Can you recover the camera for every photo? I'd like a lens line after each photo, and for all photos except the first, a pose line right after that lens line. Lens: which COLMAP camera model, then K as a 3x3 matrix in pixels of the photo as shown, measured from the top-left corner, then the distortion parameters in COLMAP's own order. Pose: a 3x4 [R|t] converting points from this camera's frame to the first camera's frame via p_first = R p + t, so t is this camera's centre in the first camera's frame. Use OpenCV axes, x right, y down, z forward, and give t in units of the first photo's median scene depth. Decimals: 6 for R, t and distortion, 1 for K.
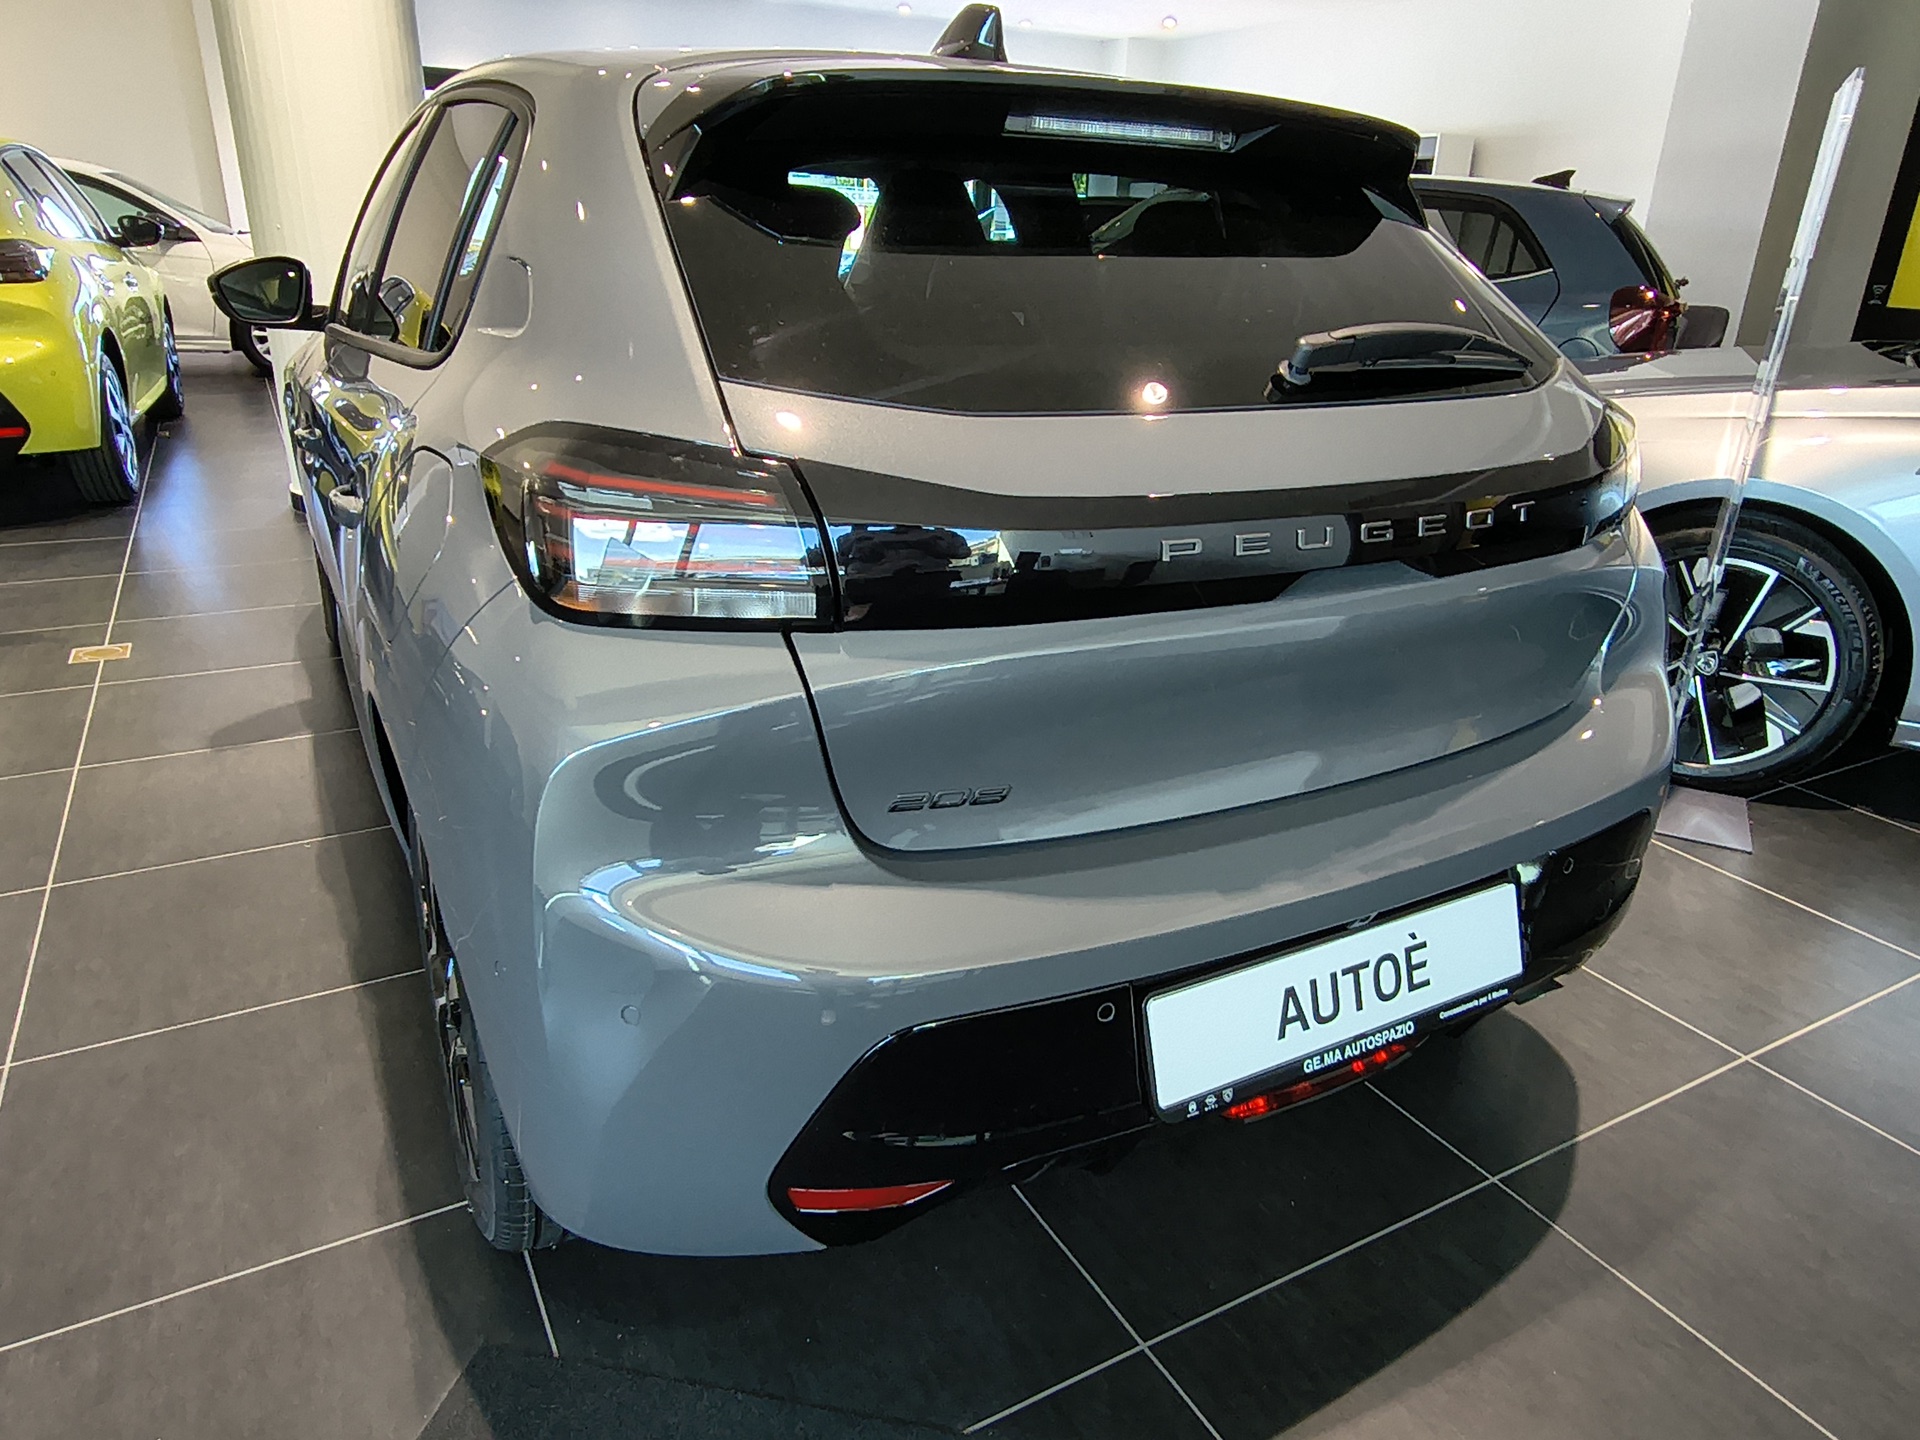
lens RADIAL K [[1251.7, 0, 960.0], [0, 1251.7, 720.0], [0, 0, 1]] dist [-0.008191, -0.001967]
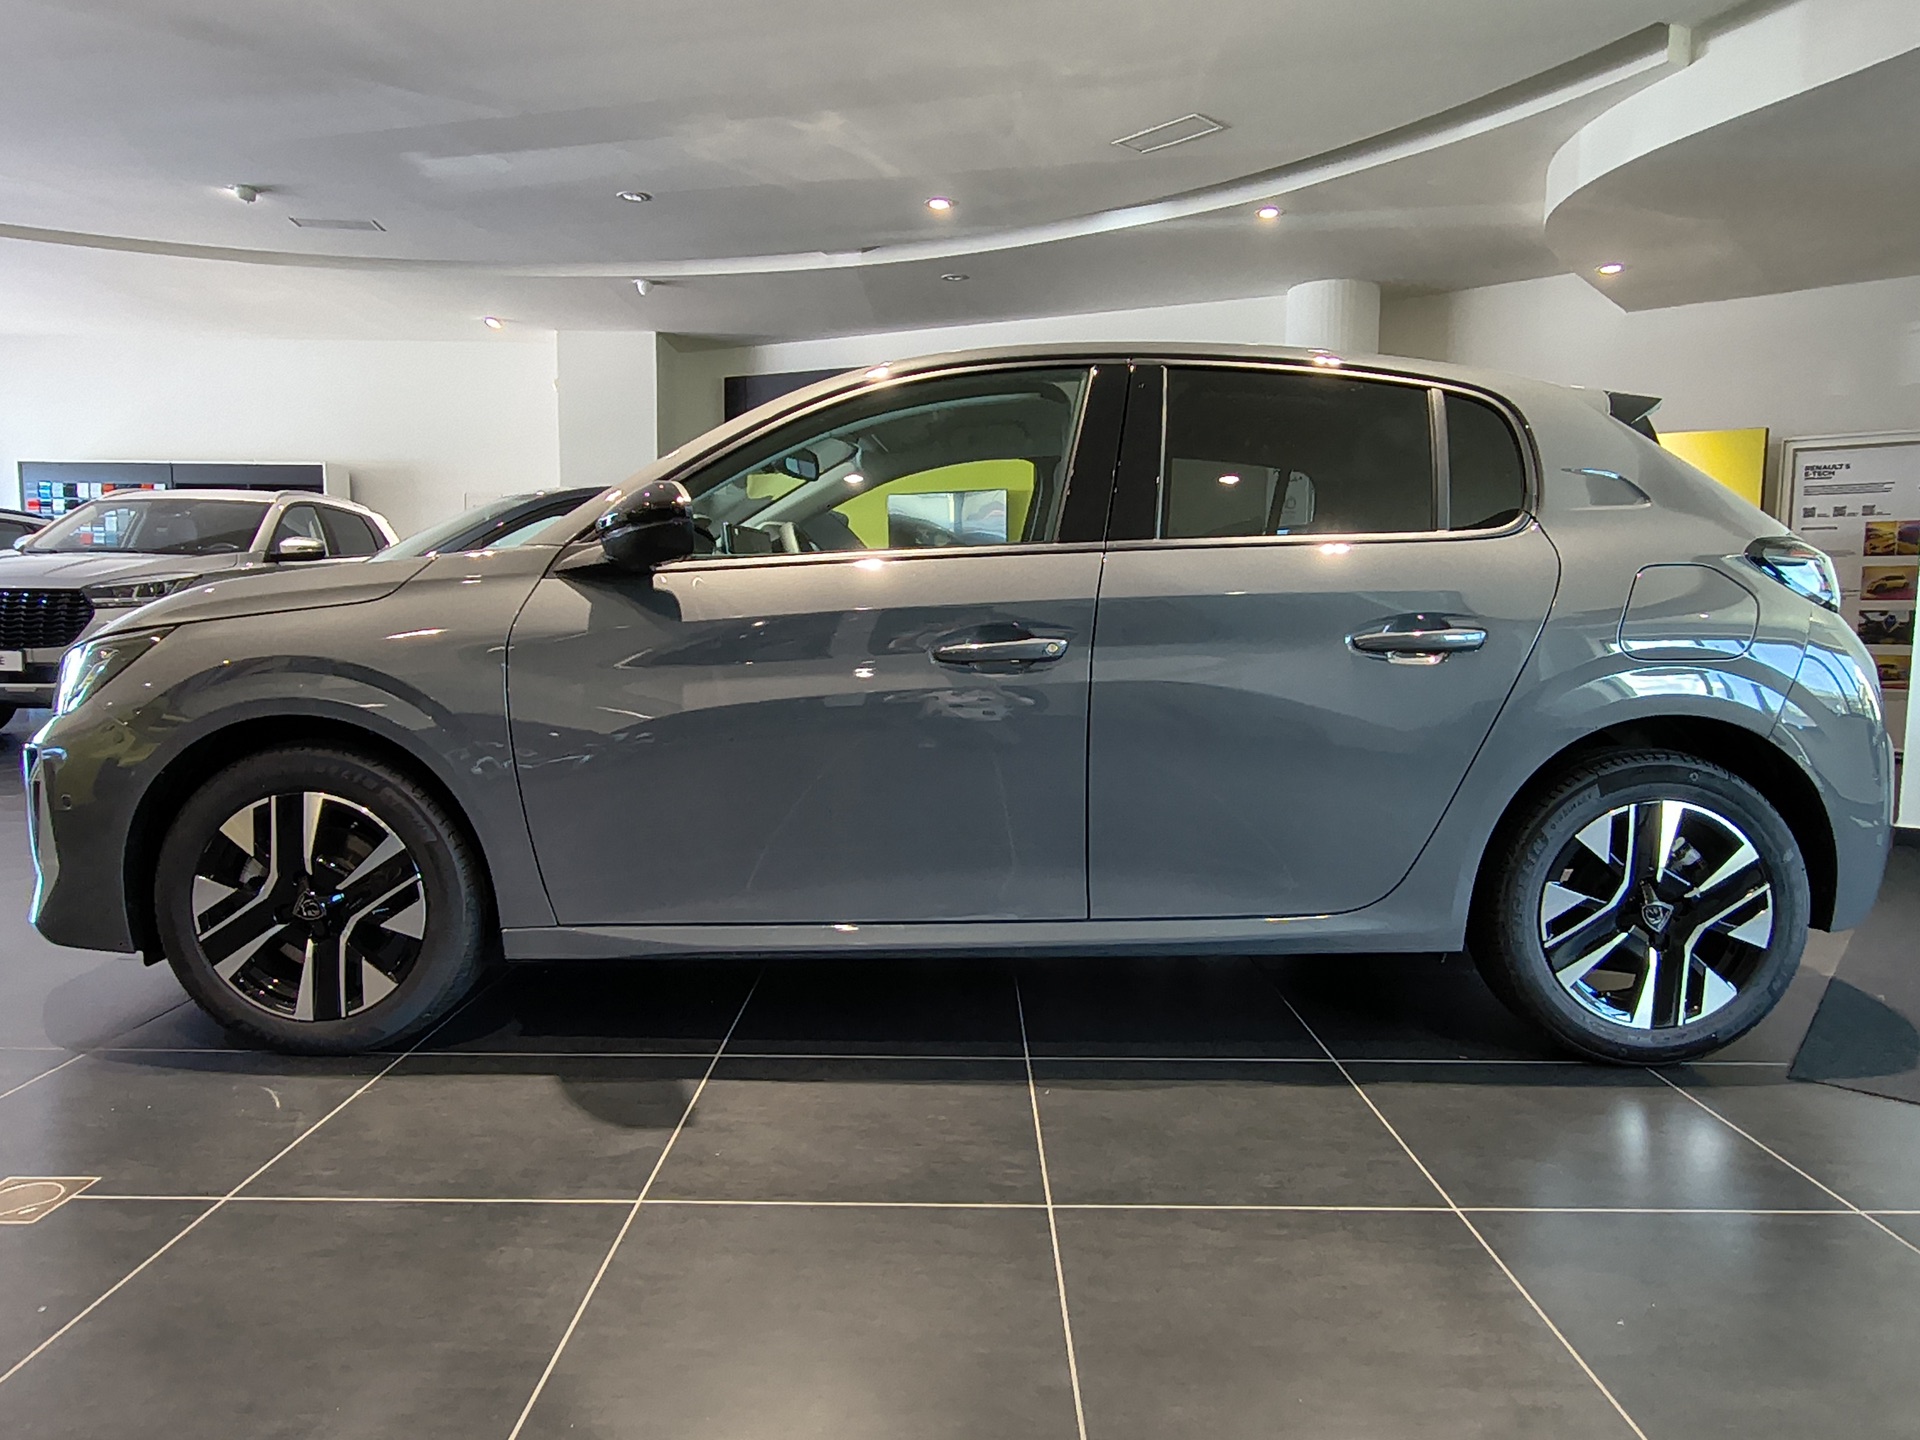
lens RADIAL K [[1246.7, 0, 960.0], [0, 1246.7, 720.0], [0, 0, 1]] dist [0.004514, 0.002592]
pose [[0.485494, -0.109091, 0.867407, -2.961149], [0.325922, 0.943242, -0.063793, -0.262161], [-0.811215, 0.313678, 0.493493, 1.188687]]
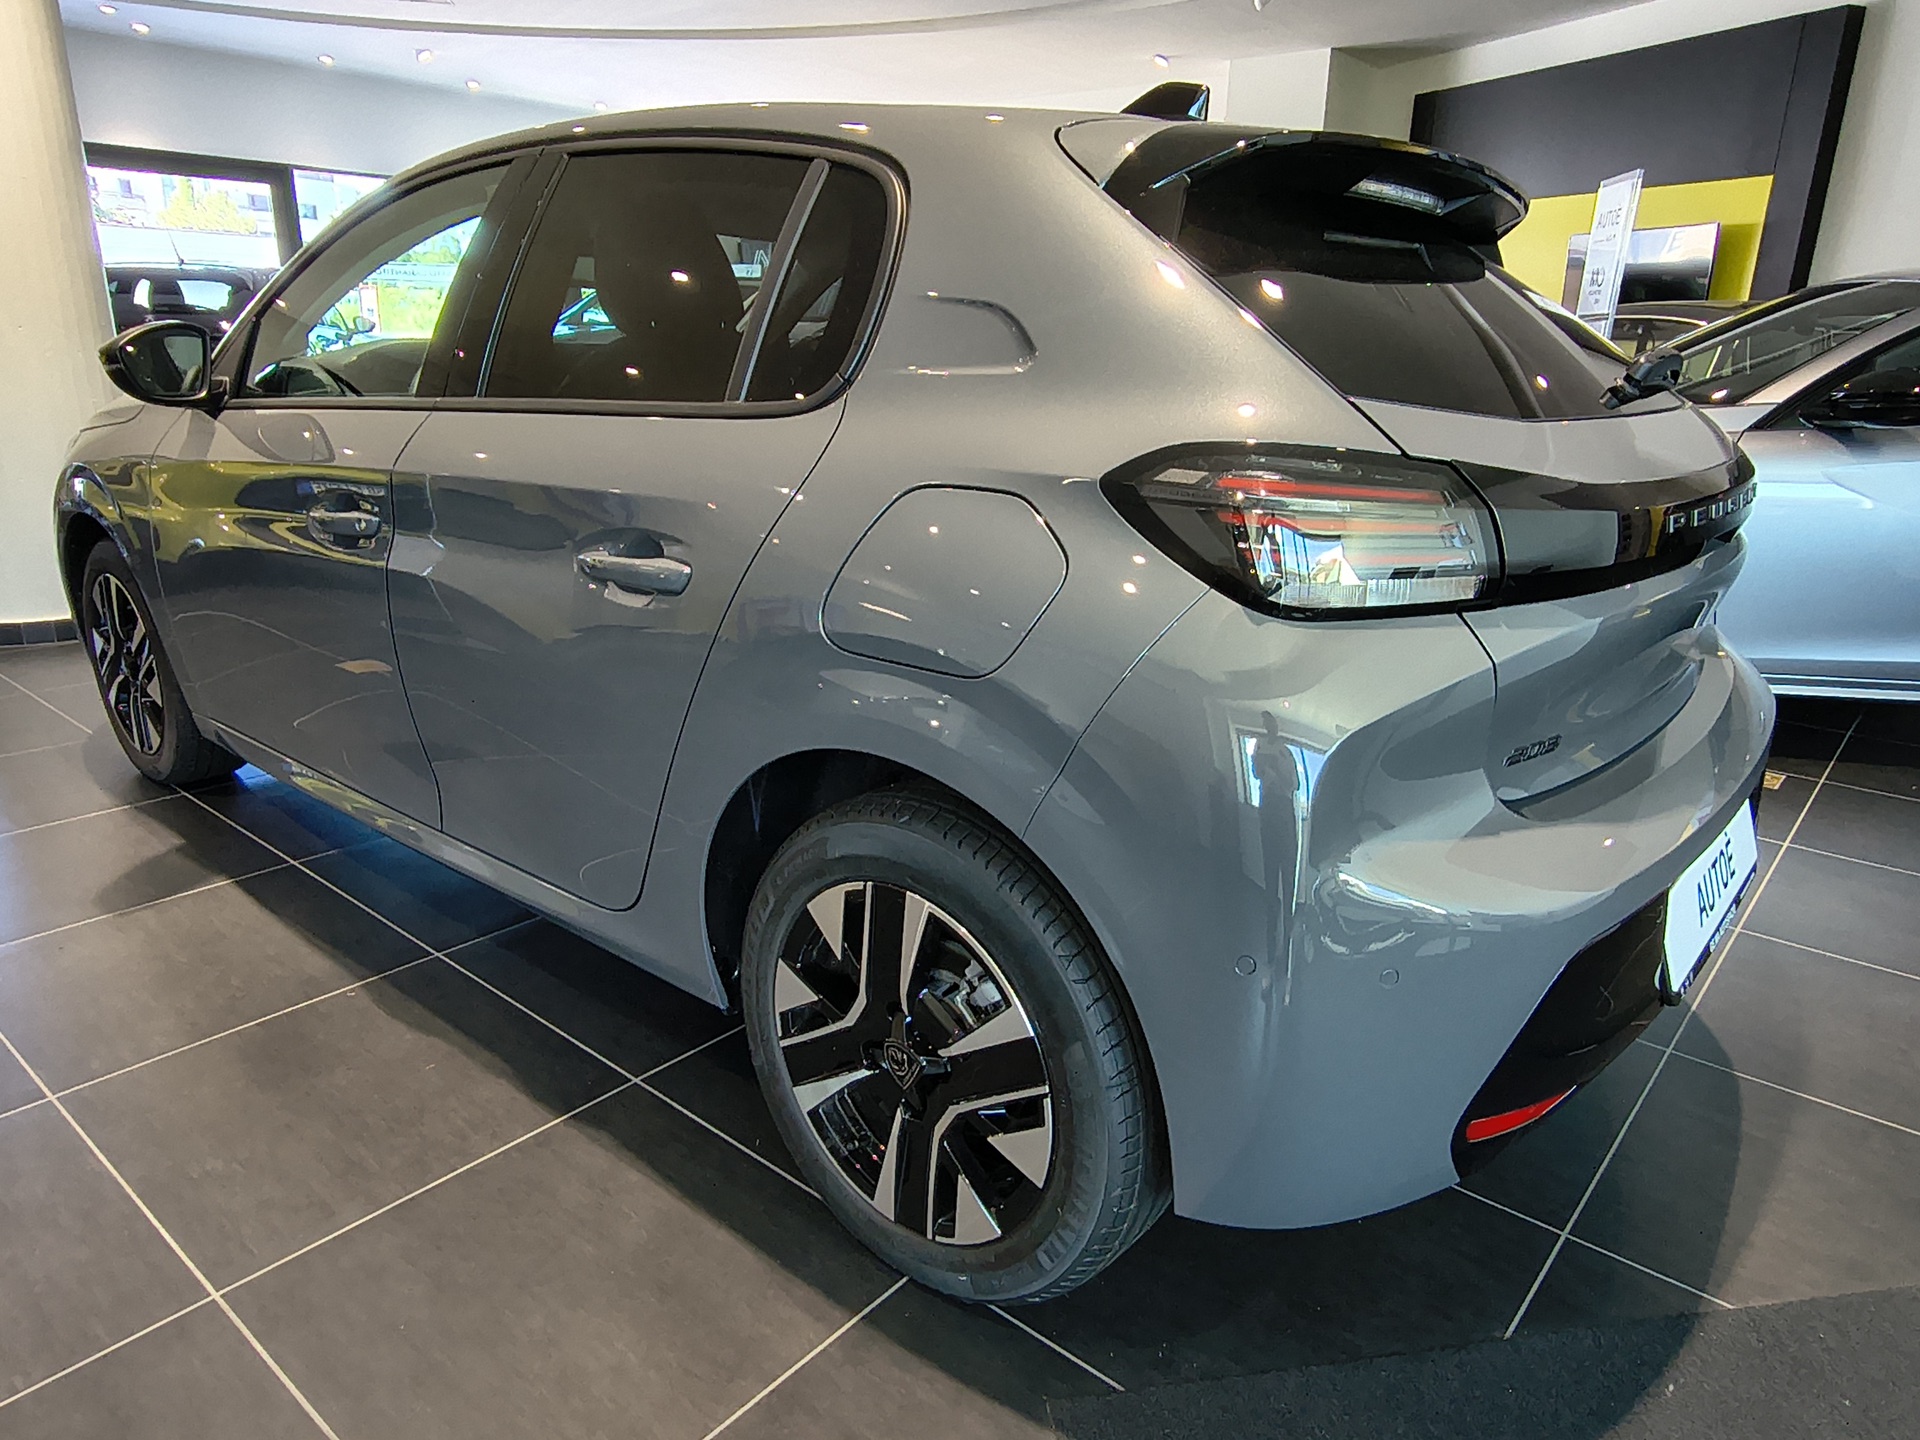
lens RADIAL K [[1246.7, 0, 960.0], [0, 1246.7, 720.0], [0, 0, 1]] dist [0.004514, 0.002592]
pose [[0.935933, -0.114929, 0.332897, -0.897220], [0.135049, 0.990115, -0.037861, 0.006936], [-0.325255, 0.080393, 0.942203, 0.089378]]
